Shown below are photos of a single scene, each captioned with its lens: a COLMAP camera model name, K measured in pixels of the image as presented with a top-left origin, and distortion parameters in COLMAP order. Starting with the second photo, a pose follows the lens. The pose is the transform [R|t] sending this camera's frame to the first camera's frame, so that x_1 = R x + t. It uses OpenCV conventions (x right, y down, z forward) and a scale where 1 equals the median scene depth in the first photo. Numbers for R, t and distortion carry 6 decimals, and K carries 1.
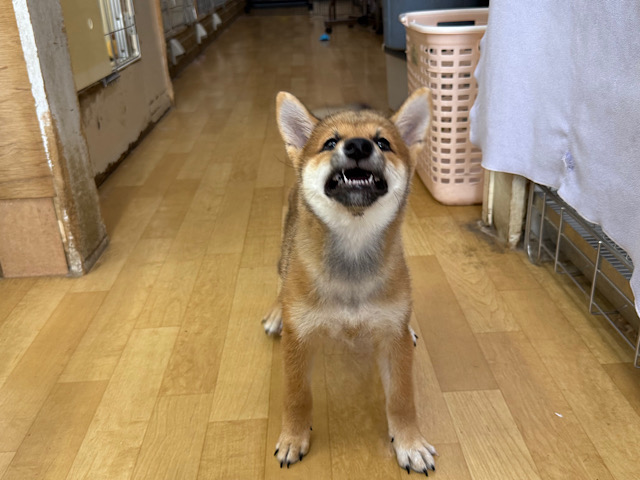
lens RADIAL K [[648.2, 0, 323.9], [0, 648.2, 238.5], [0, 0, 1]] dist [0.146170, -0.386663]
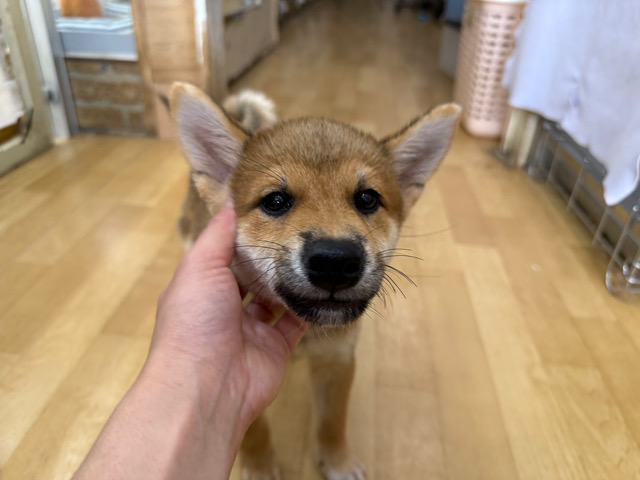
lens RADIAL K [[499.5, 0, 320.0], [0, 499.5, 240.0], [0, 0, 1]] dist [-0.029335, -0.002612]
pose [[0.985873, 0.153015, -0.068120, -0.029127], [-0.143606, 0.981528, 0.126410, 0.090677], [0.086205, -0.114841, 0.989636, -0.080060]]
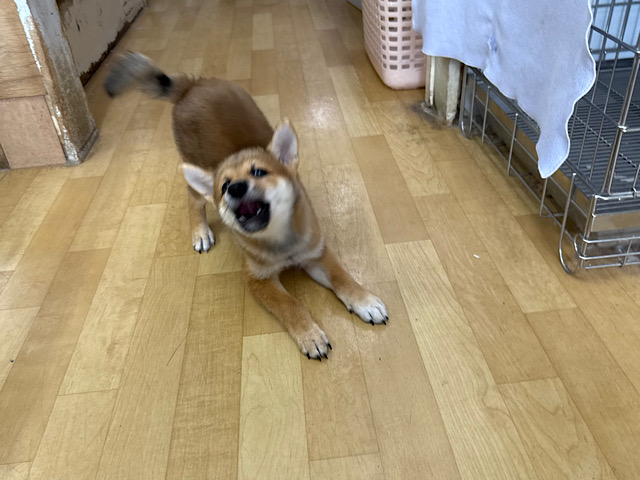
lens RADIAL K [[576.7, 0, 320.0], [0, 576.7, 240.0], [0, 0, 1]] dist [0.099797, -0.233030]
pose [[0.998452, -0.046836, 0.030002, 0.017973], [0.040326, 0.981051, 0.189504, 0.010728], [-0.038309, -0.188001, 0.981421, -0.046102]]
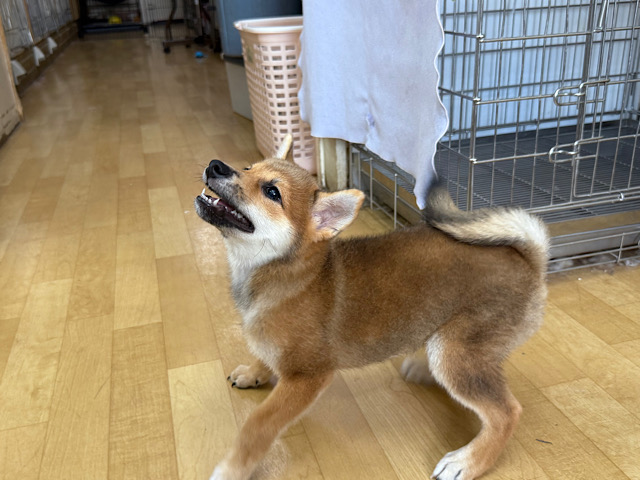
lens RADIAL K [[648.2, 0, 323.9], [0, 648.2, 238.5], [0, 0, 1]] dist [0.146170, -0.386663]
pose [[0.971338, -0.092112, 0.219128, -0.028540], [0.099709, 0.994731, -0.023840, 0.117305], [-0.215777, 0.045005, 0.975405, -0.220122]]
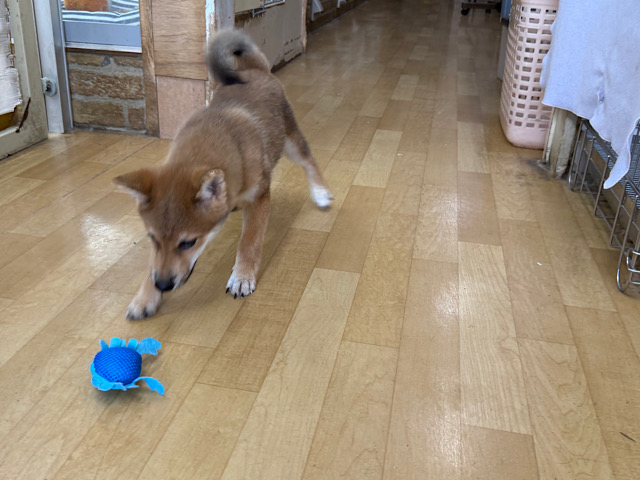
lens RADIAL K [[660.3, 0, 311.5], [0, 660.3, 244.5], [0, 0, 1]] dist [0.156795, -0.397702]
pose [[0.968497, 0.180000, -0.172084, 0.086603], [-0.176114, 0.983647, 0.037717, 0.170302], [0.176059, -0.006222, 0.984360, -0.289654]]
